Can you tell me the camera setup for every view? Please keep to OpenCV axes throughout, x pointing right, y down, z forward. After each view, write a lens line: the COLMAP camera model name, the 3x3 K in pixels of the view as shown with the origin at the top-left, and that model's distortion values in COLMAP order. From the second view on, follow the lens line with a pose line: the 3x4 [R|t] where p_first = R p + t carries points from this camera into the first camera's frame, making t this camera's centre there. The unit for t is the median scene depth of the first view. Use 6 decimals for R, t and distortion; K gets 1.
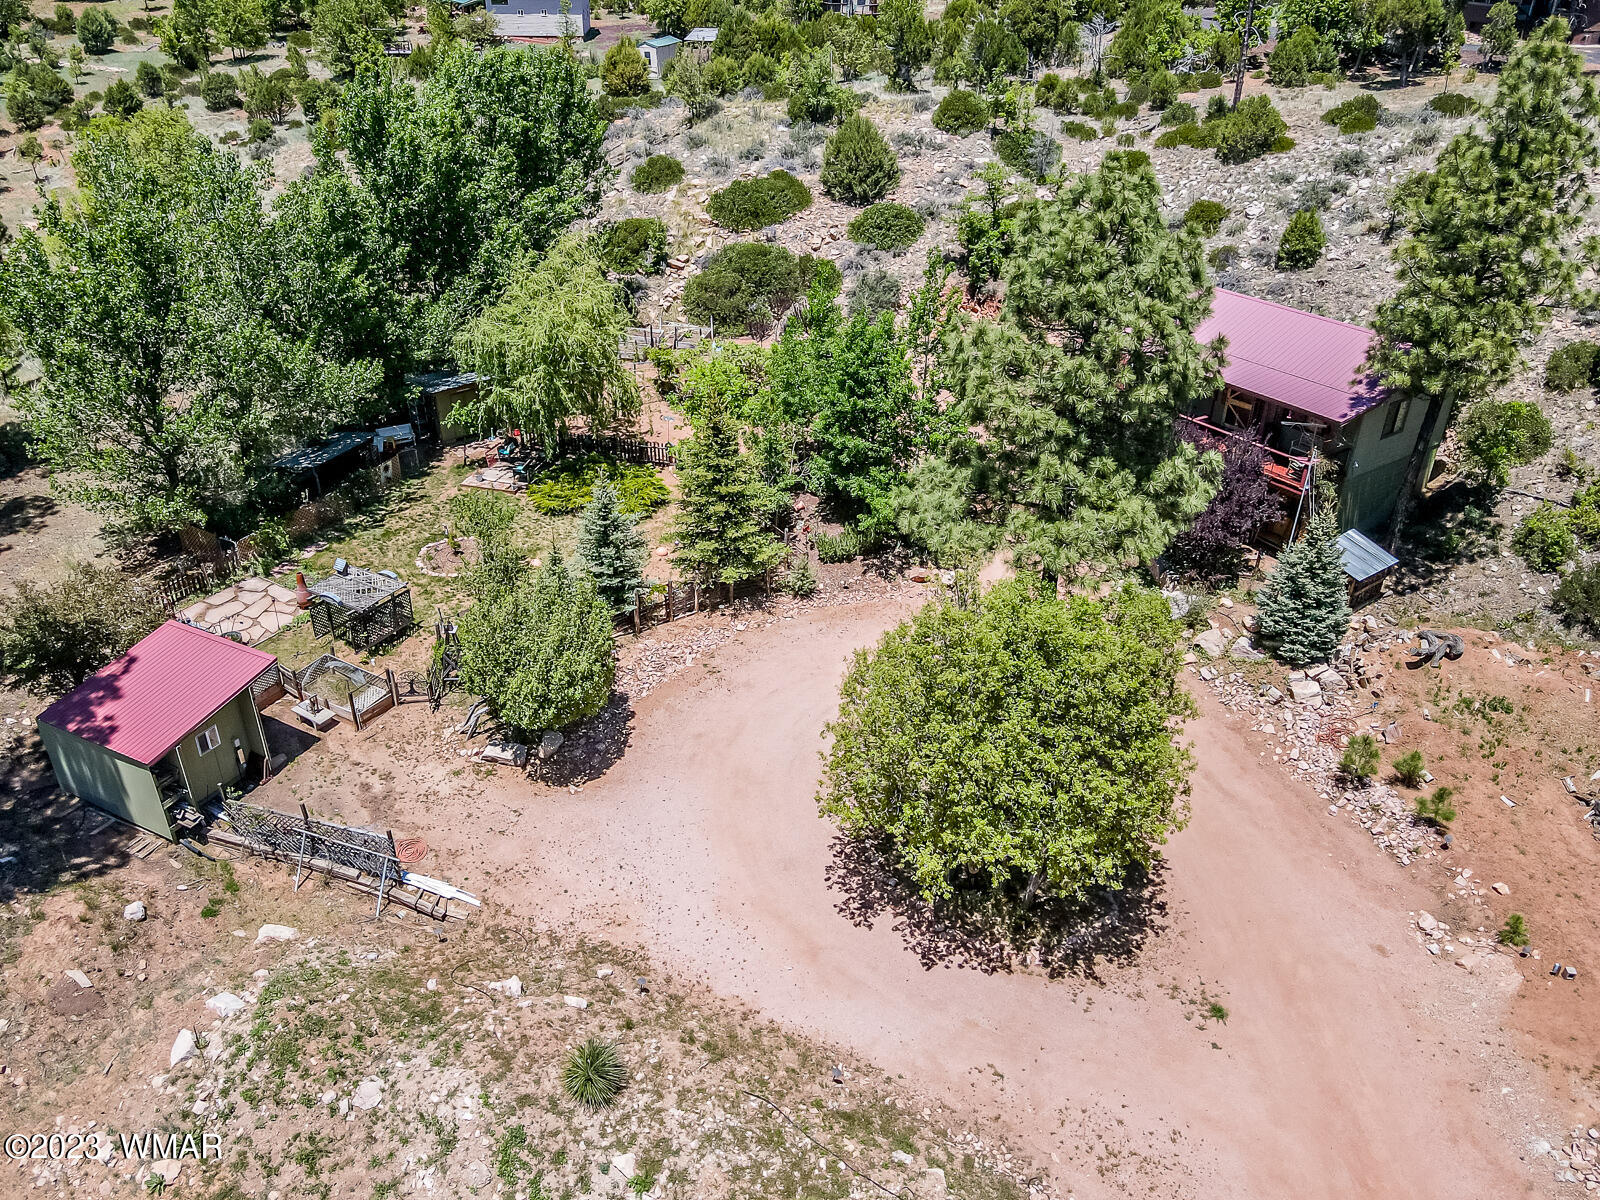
lens RADIAL K [[1133.0, 0, 800.0], [0, 1133.0, 600.0], [0, 0, 1]] dist [0.034014, -0.029516]
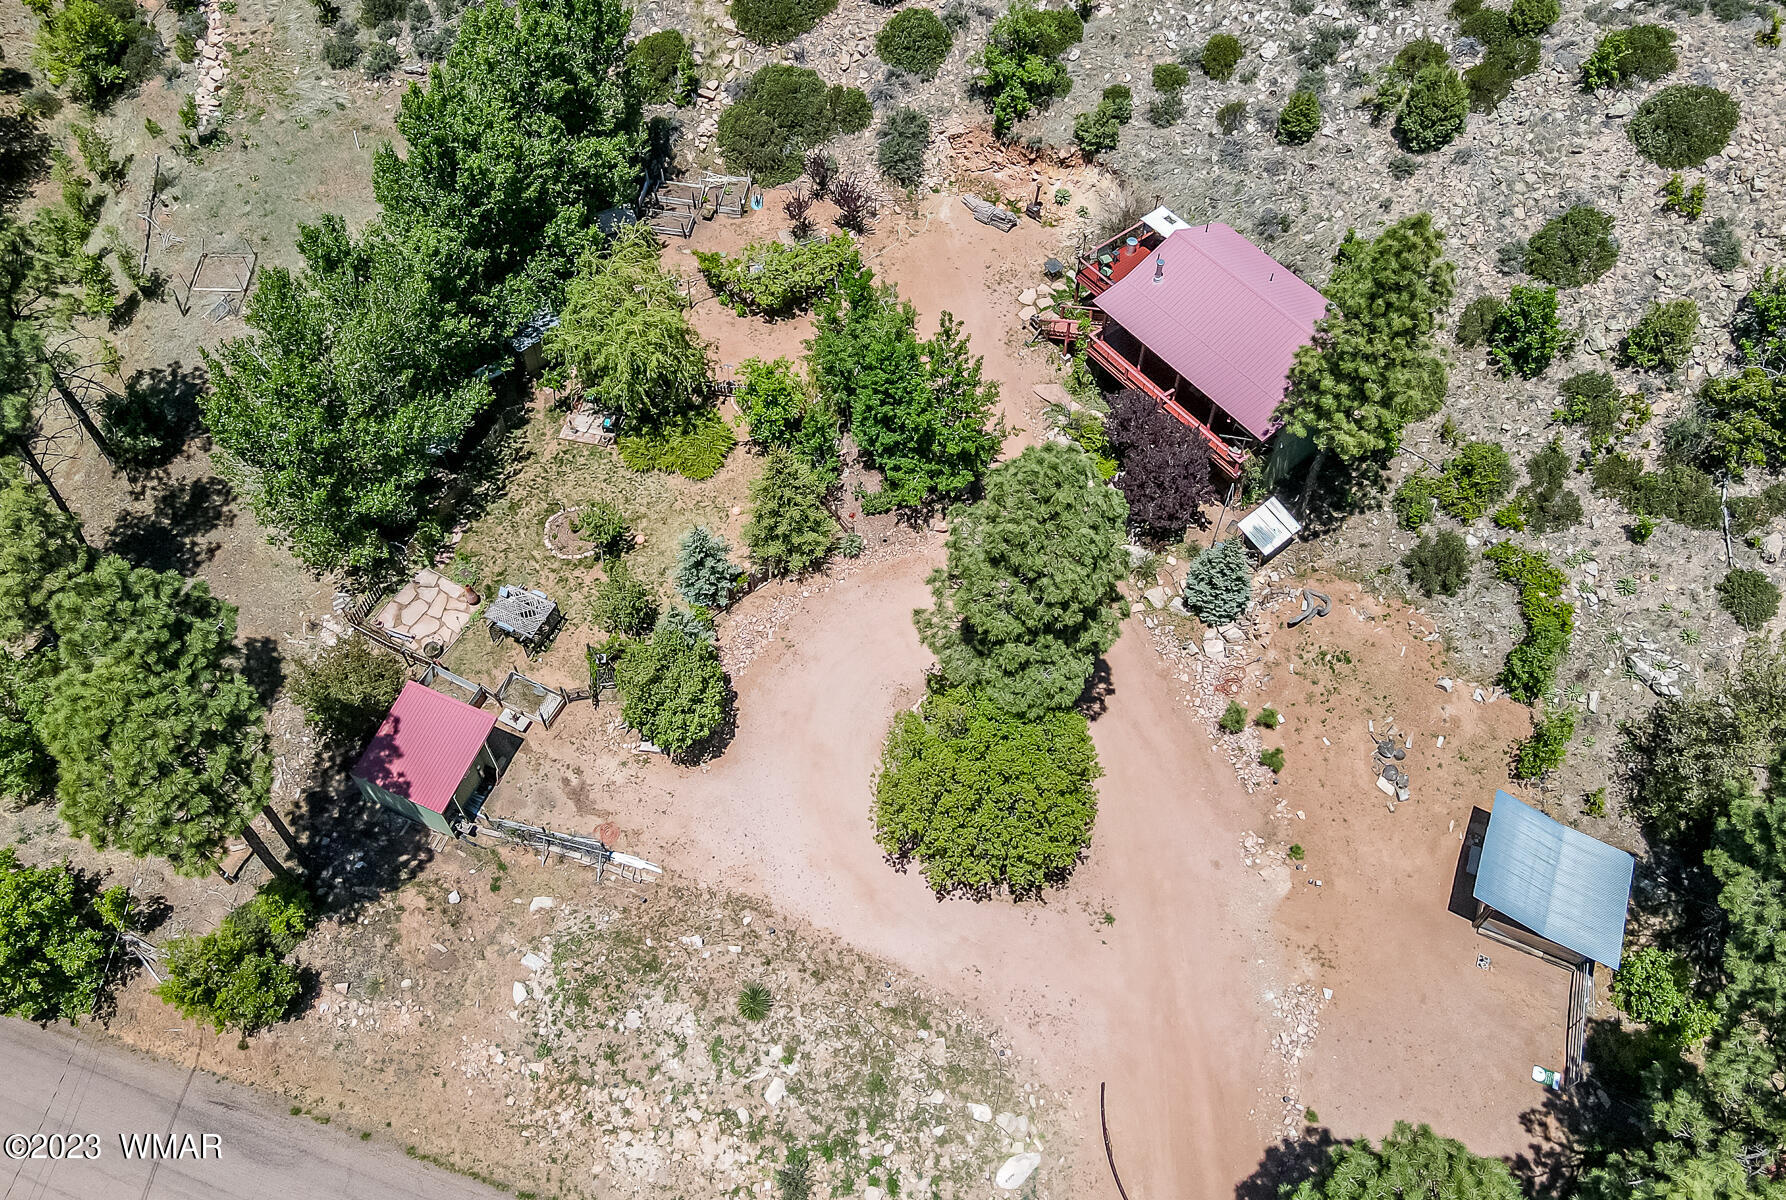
lens RADIAL K [[1242.0, 0, 902.0], [0, 1242.0, 594.9], [0, 0, 1]] dist [0.000366, 0.002475]
pose [[0.998387, -0.047503, 0.031091, 0.019525], [0.031566, 0.919645, 0.391480, -0.743306], [-0.047189, -0.389867, 0.919661, -0.457258]]
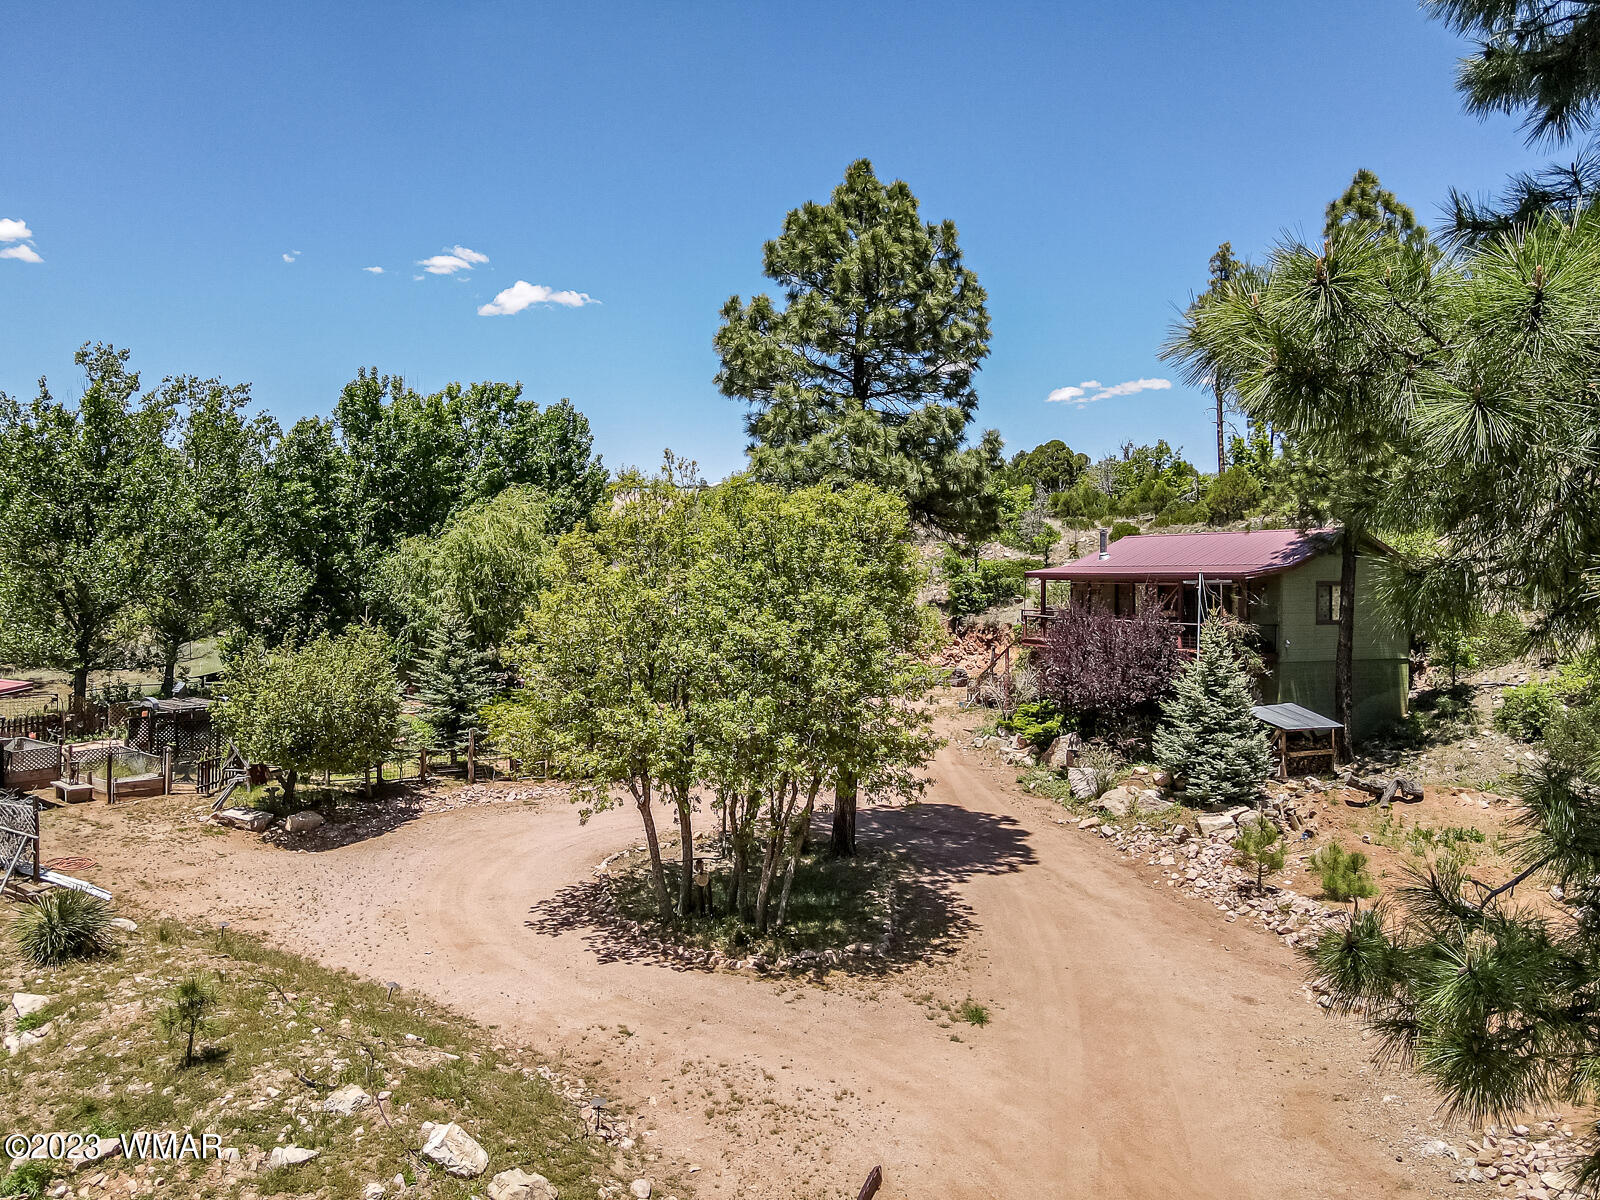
lens RADIAL K [[1141.3, 0, 773.3], [0, 1141.3, 599.1], [0, 0, 1]] dist [0.000569, 0.038509]
pose [[0.990584, 0.004253, -0.136841, 0.304688], [-0.068088, 0.882446, -0.465459, 0.424801], [0.118775, 0.470394, 0.874427, 0.221834]]
